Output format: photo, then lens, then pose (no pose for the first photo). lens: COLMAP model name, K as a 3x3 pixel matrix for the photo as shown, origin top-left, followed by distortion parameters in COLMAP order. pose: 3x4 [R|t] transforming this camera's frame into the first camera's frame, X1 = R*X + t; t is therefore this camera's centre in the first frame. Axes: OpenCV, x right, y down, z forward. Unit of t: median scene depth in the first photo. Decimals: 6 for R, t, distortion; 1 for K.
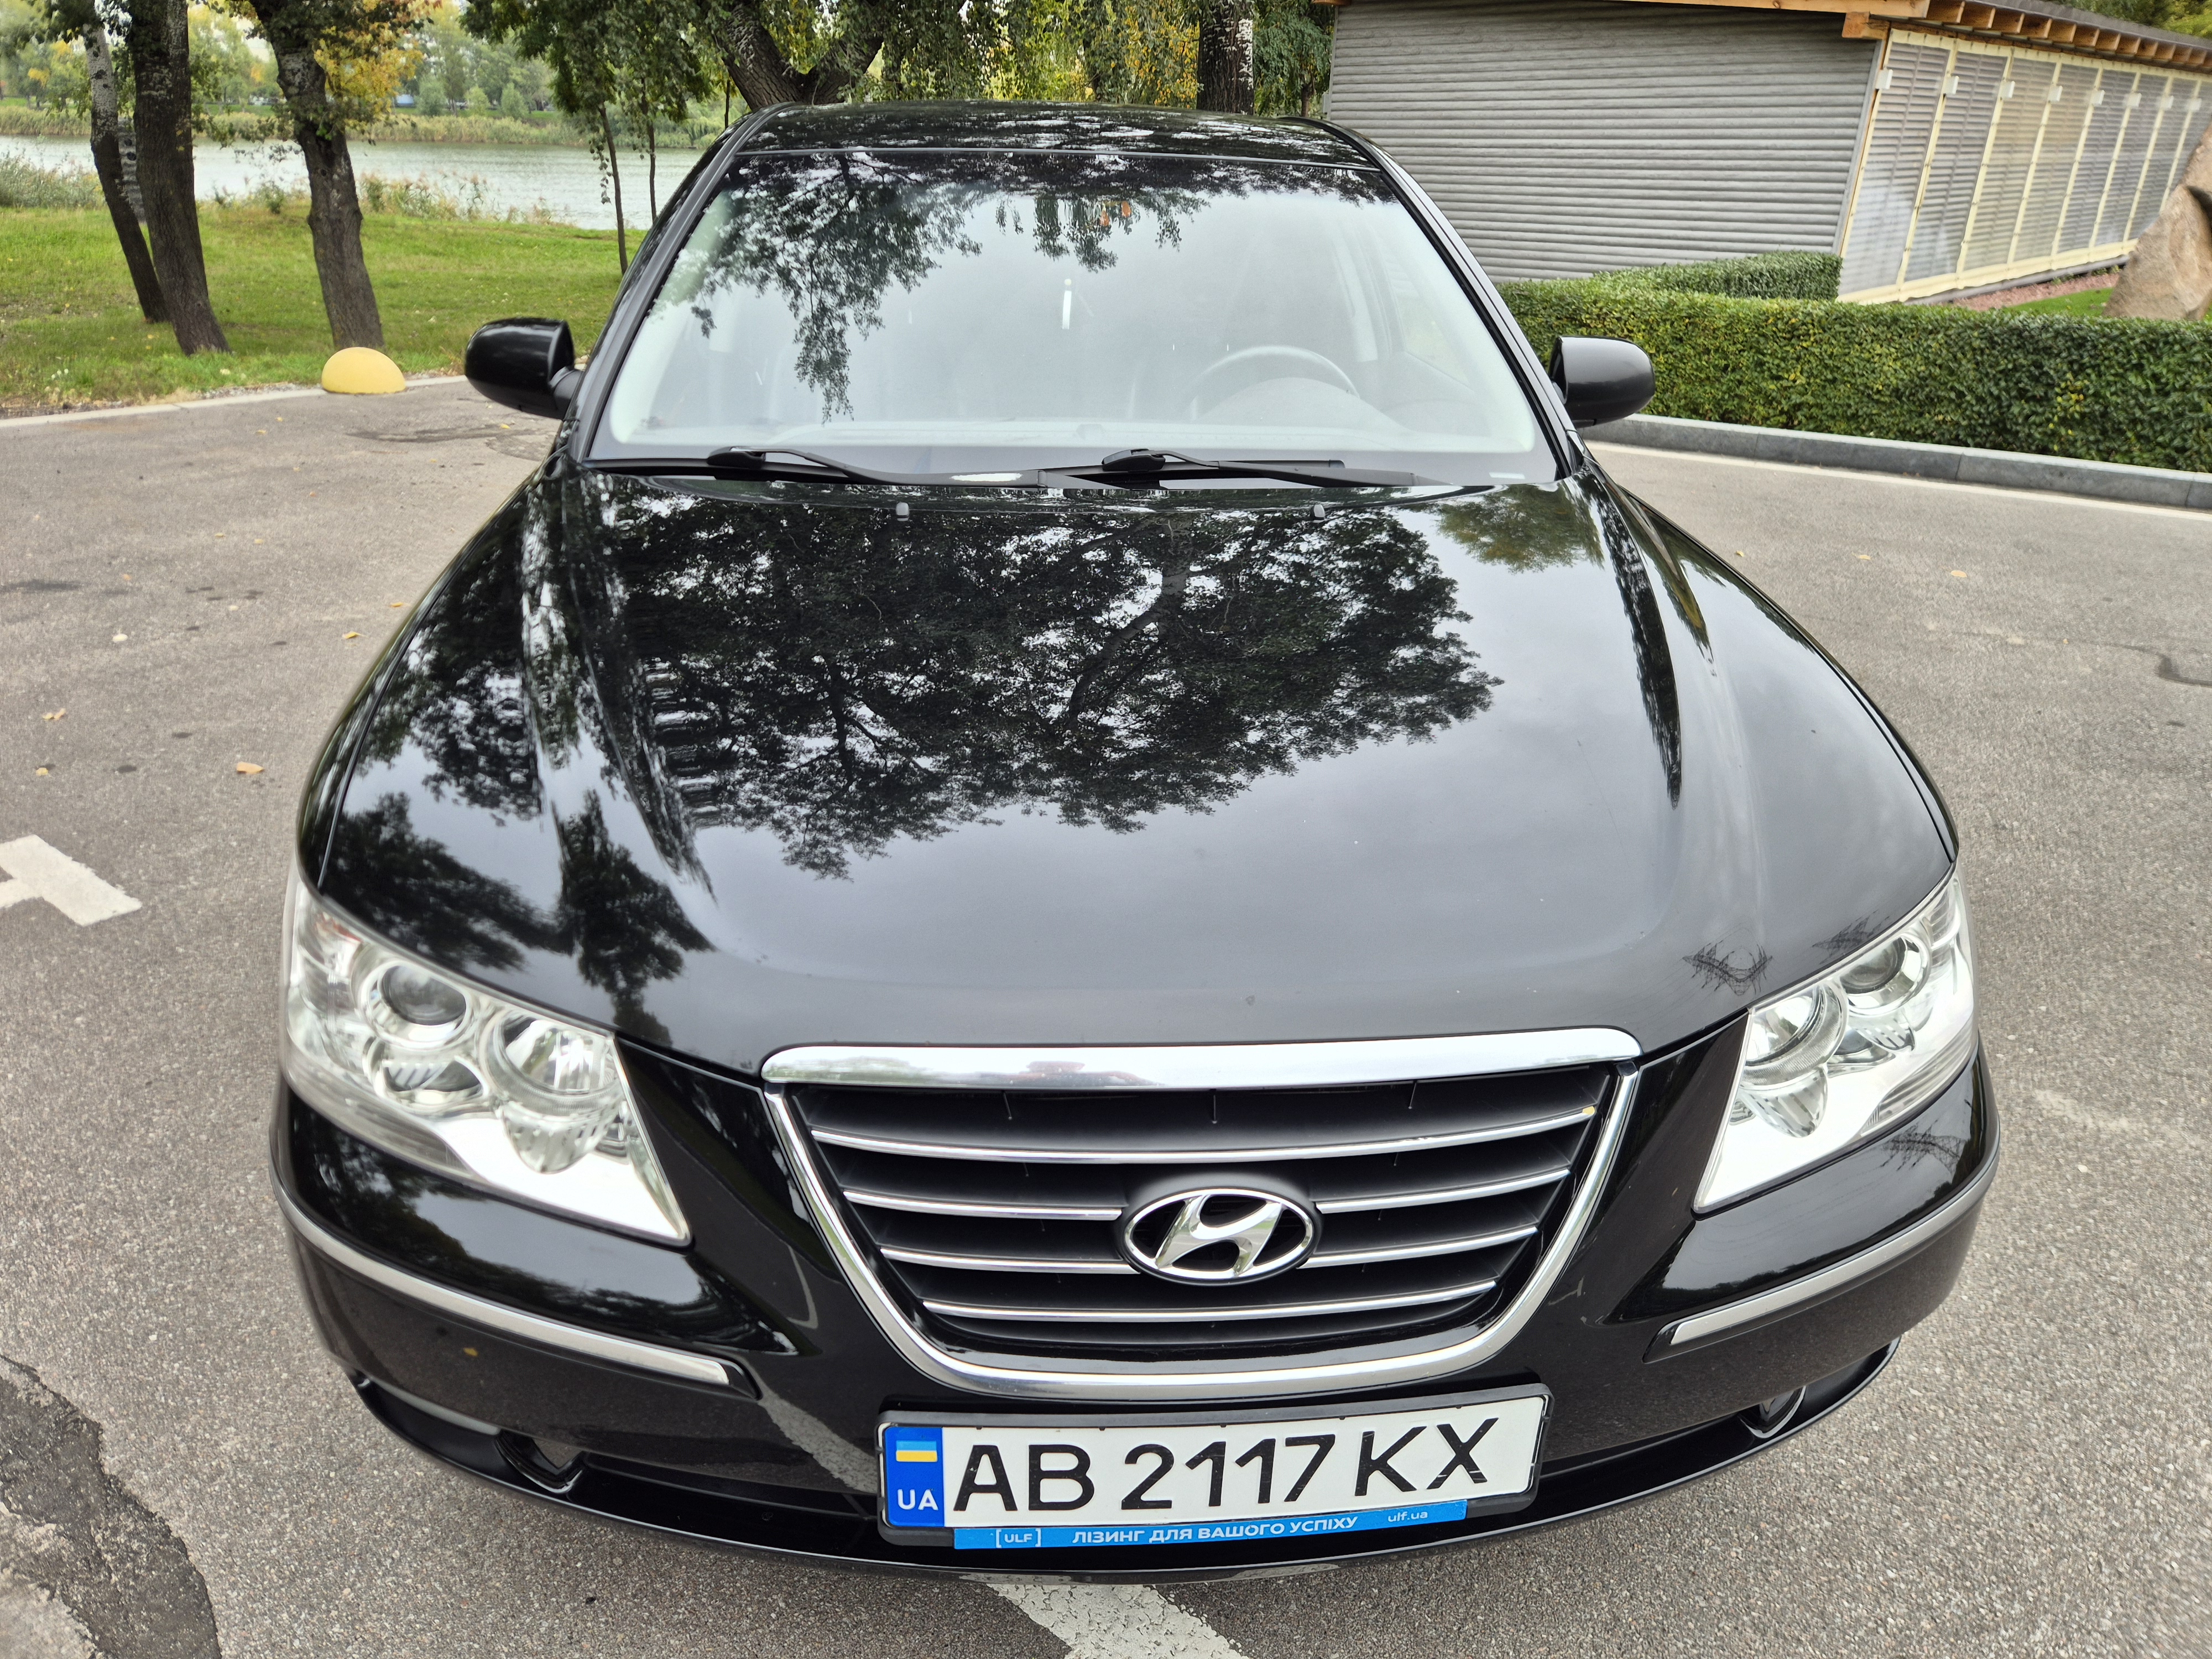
lens RADIAL K [[1522.7, 0, 1064.8], [0, 1522.7, 787.4], [0, 0, 1]] dist [0.090734, -0.082499]
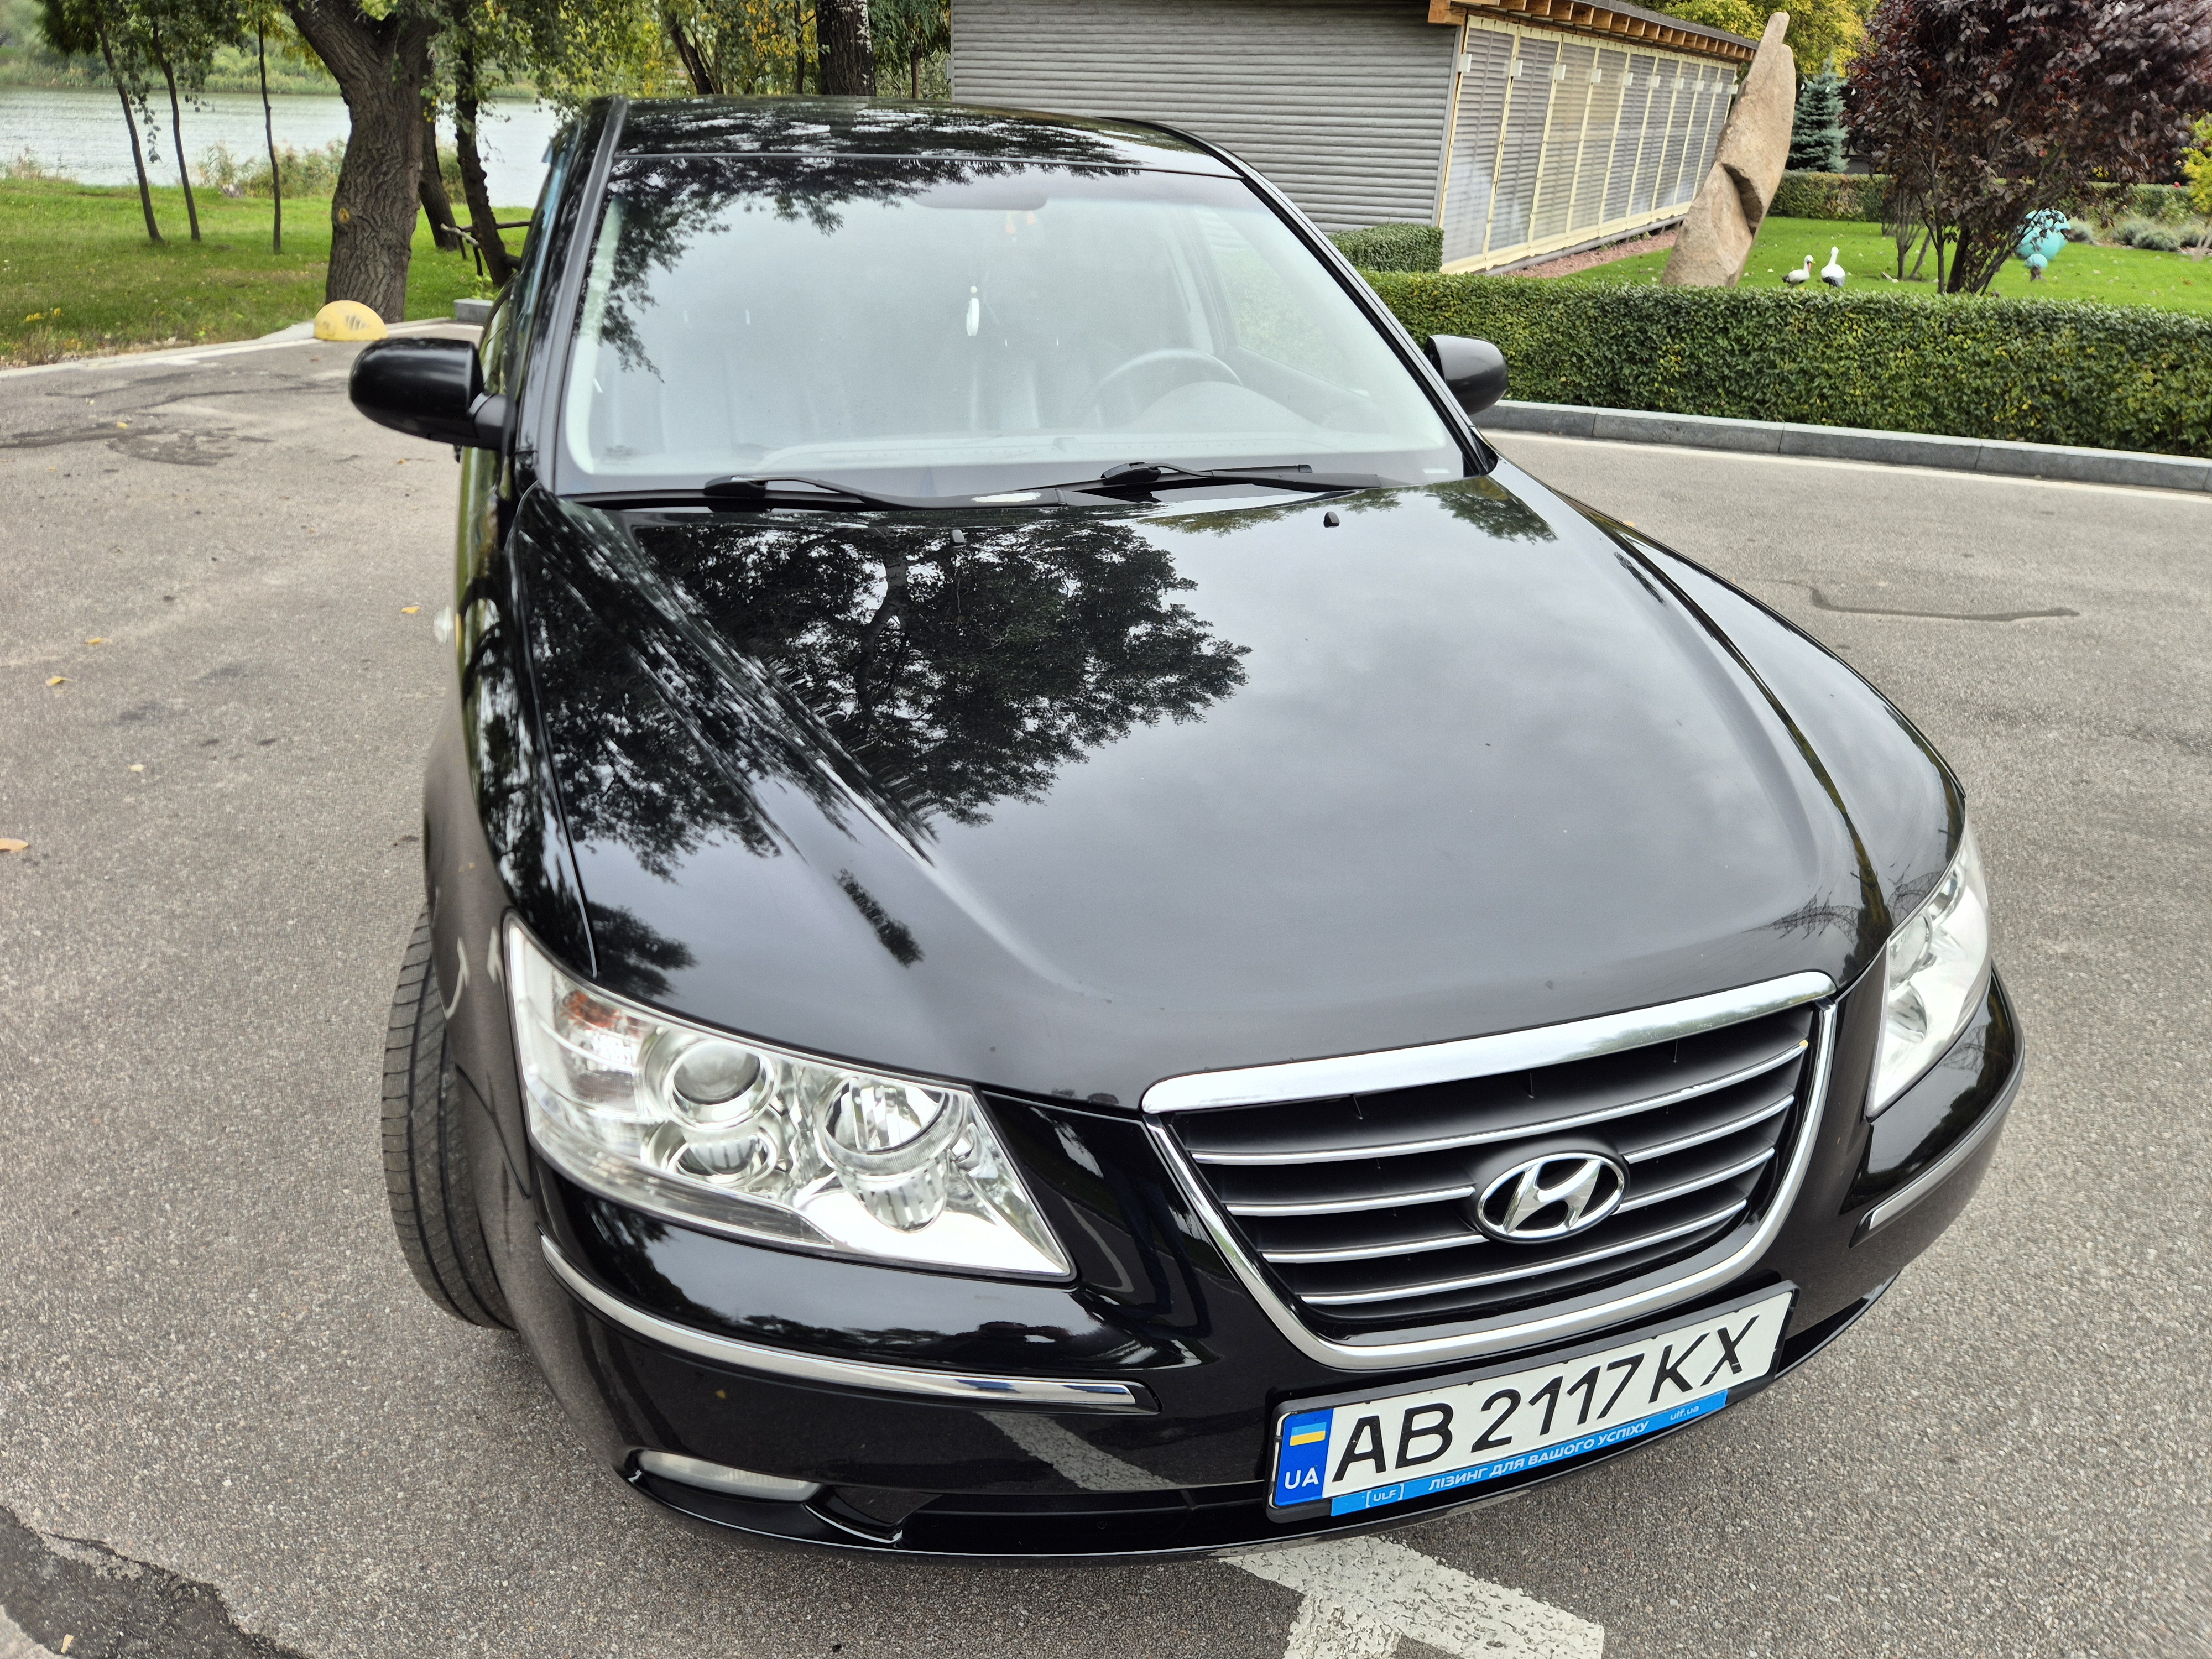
lens RADIAL K [[1531.8, 0, 1068.7], [0, 1531.8, 797.2], [0, 0, 1]] dist [0.087572, -0.078091]
pose [[0.968068, -0.089862, 0.234028, -0.125221], [0.083615, 0.995830, 0.036497, -0.017922], [-0.236331, -0.015764, 0.971545, -0.002527]]
